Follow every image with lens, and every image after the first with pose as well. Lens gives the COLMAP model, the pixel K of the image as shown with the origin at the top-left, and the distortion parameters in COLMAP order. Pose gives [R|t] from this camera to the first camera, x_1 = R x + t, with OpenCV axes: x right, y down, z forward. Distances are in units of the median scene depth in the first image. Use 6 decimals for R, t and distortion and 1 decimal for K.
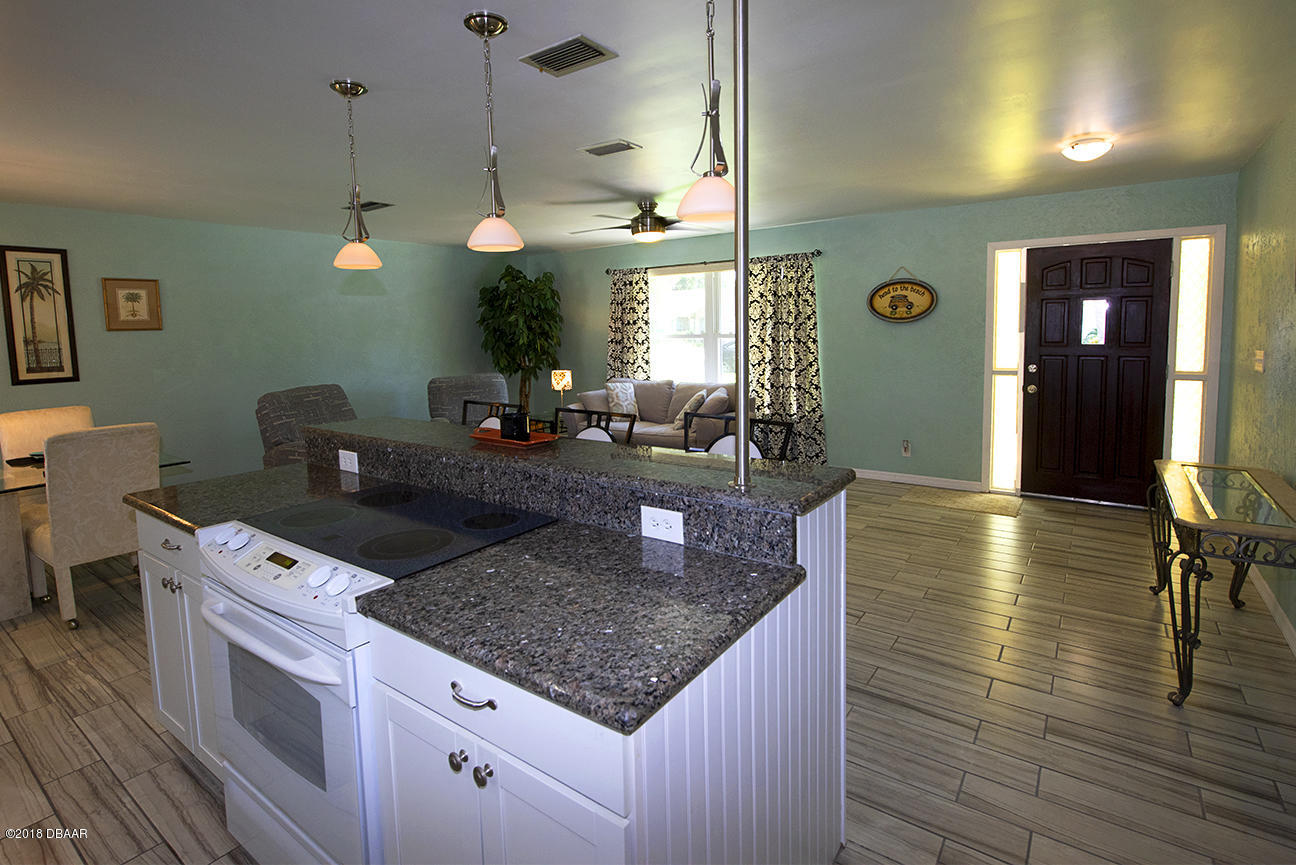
lens RADIAL K [[624.5, 0, 640.2], [0, 624.5, 386.7], [0, 0, 1]] dist [0.000720, -0.000247]
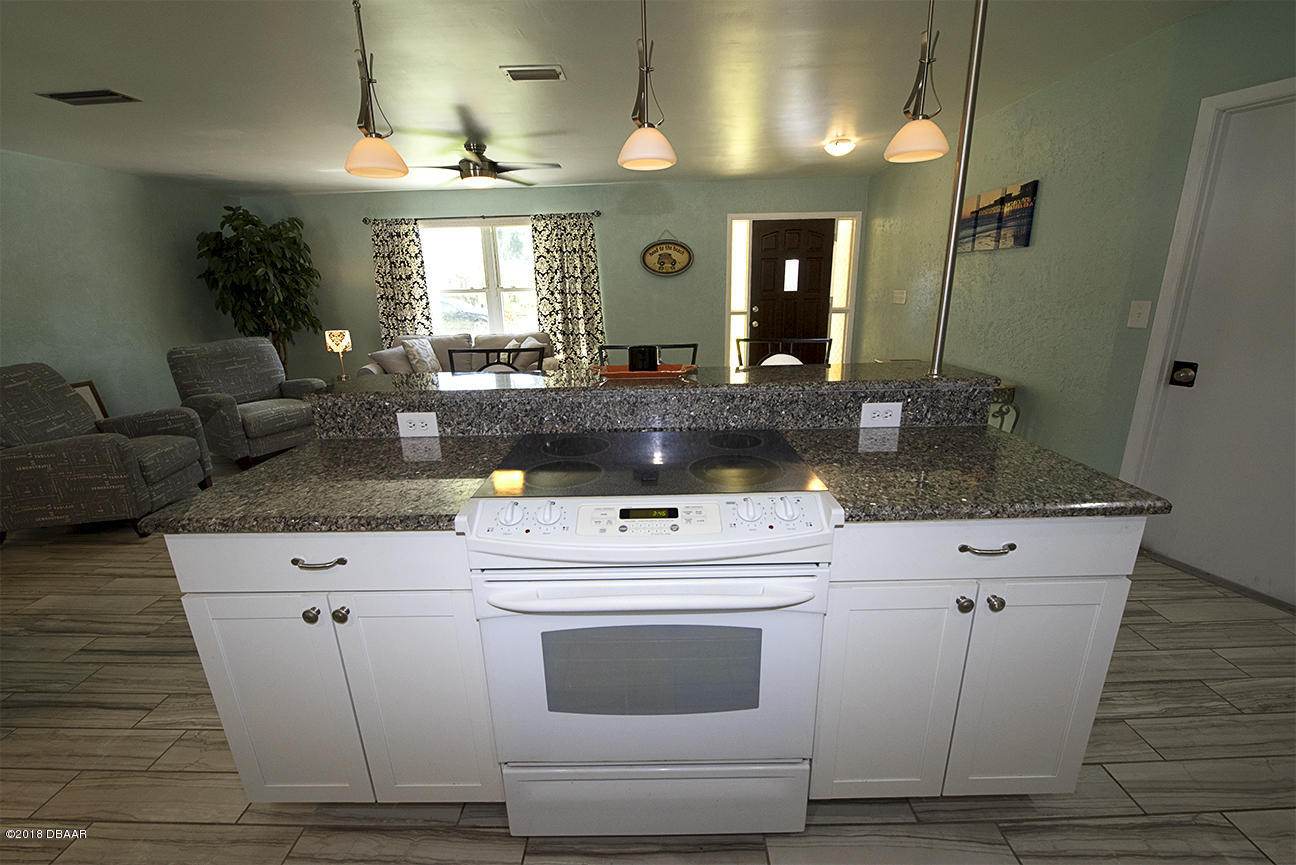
lens RADIAL K [[533.8, 0, 648.0], [0, 533.8, 432.5], [0, 0, 1]] dist [-0.007863, -0.000243]
pose [[0.819450, -0.154181, 0.552024, -0.256246], [0.061791, 0.981290, 0.182351, 0.008644], [-0.569811, -0.115317, 0.813645, 0.107347]]
